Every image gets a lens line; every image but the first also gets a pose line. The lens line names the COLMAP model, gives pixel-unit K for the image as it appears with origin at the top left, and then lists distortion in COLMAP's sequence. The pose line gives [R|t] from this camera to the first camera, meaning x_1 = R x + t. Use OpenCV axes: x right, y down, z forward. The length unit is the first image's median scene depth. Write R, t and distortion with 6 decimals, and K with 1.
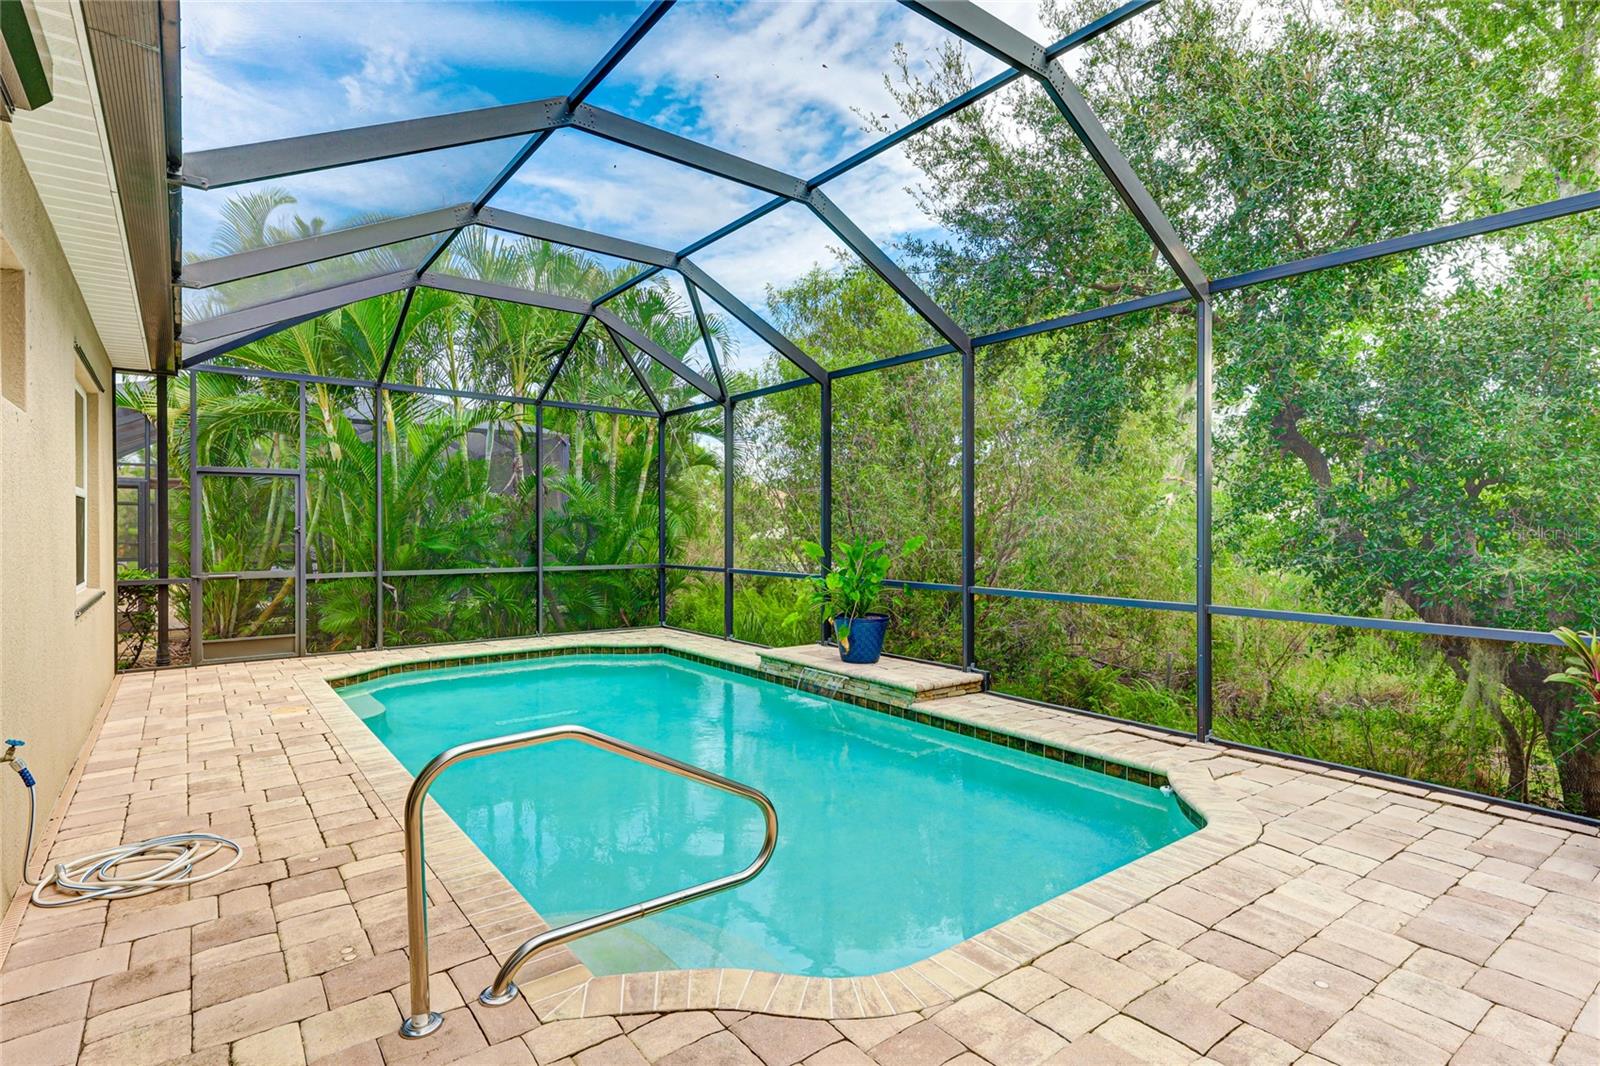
lens RADIAL K [[795.2, 0, 803.6], [0, 795.2, 523.8], [0, 0, 1]] dist [-0.003522, 0.000952]
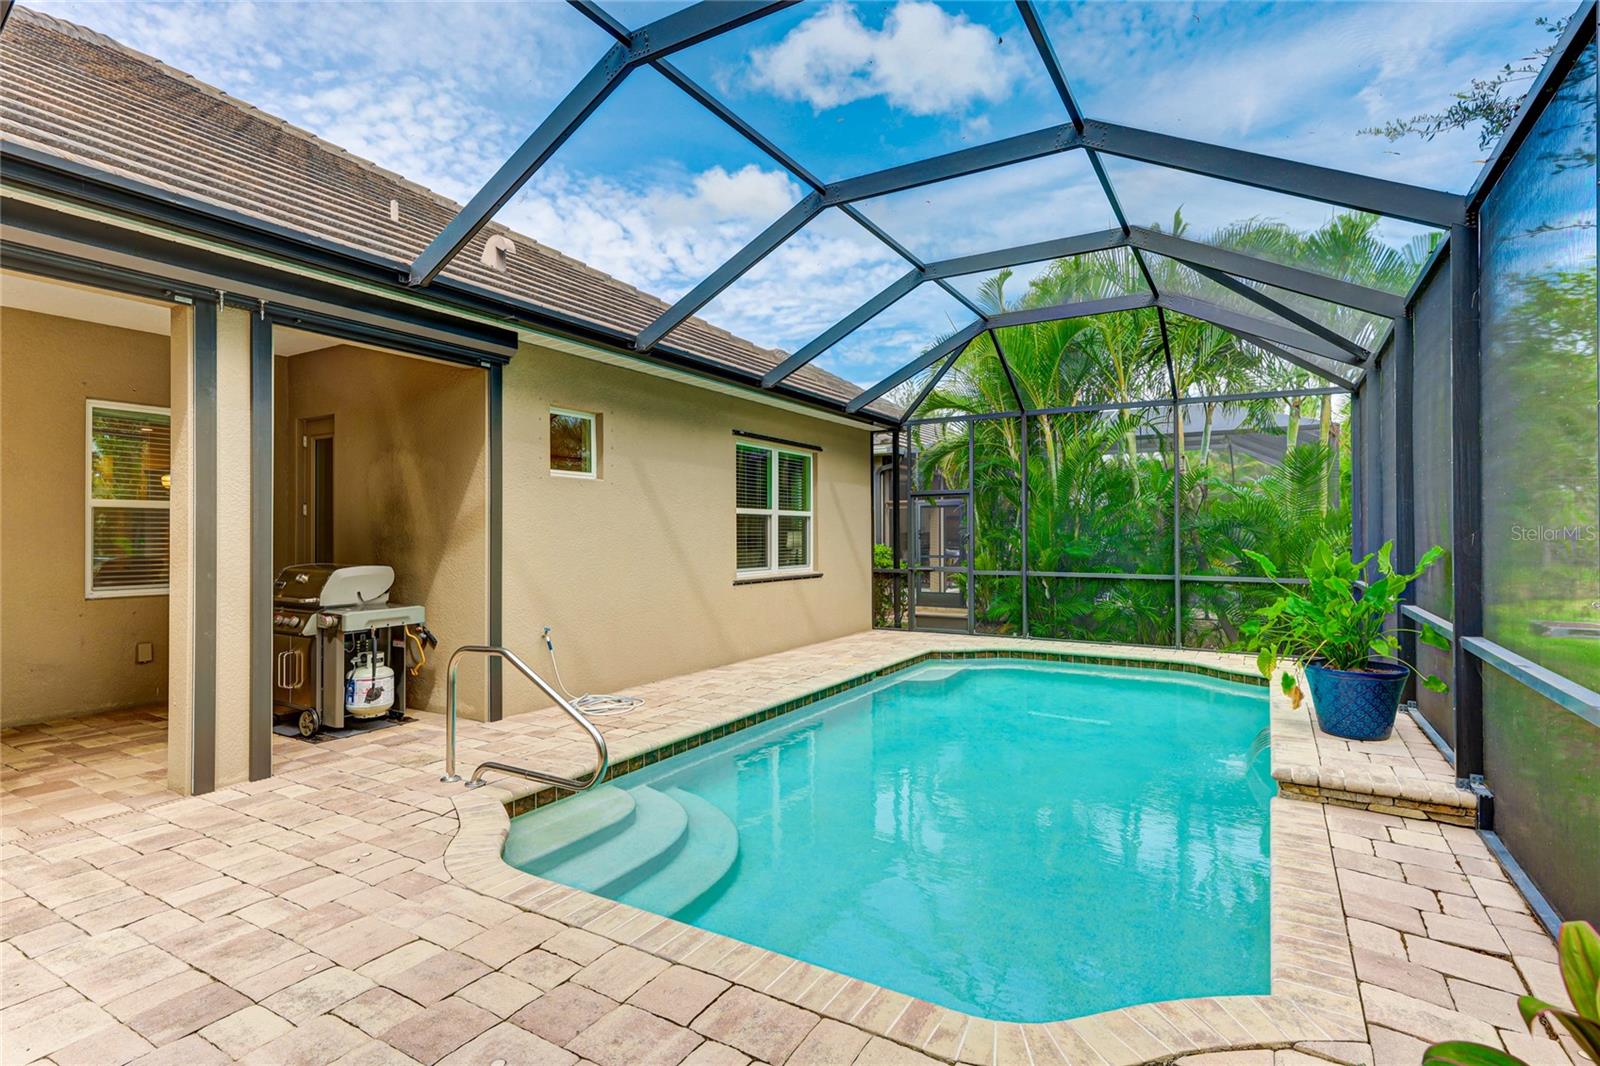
lens RADIAL K [[795.2, 0, 808.6], [0, 795.2, 530.3], [0, 0, 1]] dist [-0.003522, 0.000952]
pose [[0.376372, -0.004310, -0.926458, 1.098181], [0.004397, 0.999986, -0.002866, 0.004606], [0.926458, -0.002995, 0.376386, 0.689820]]
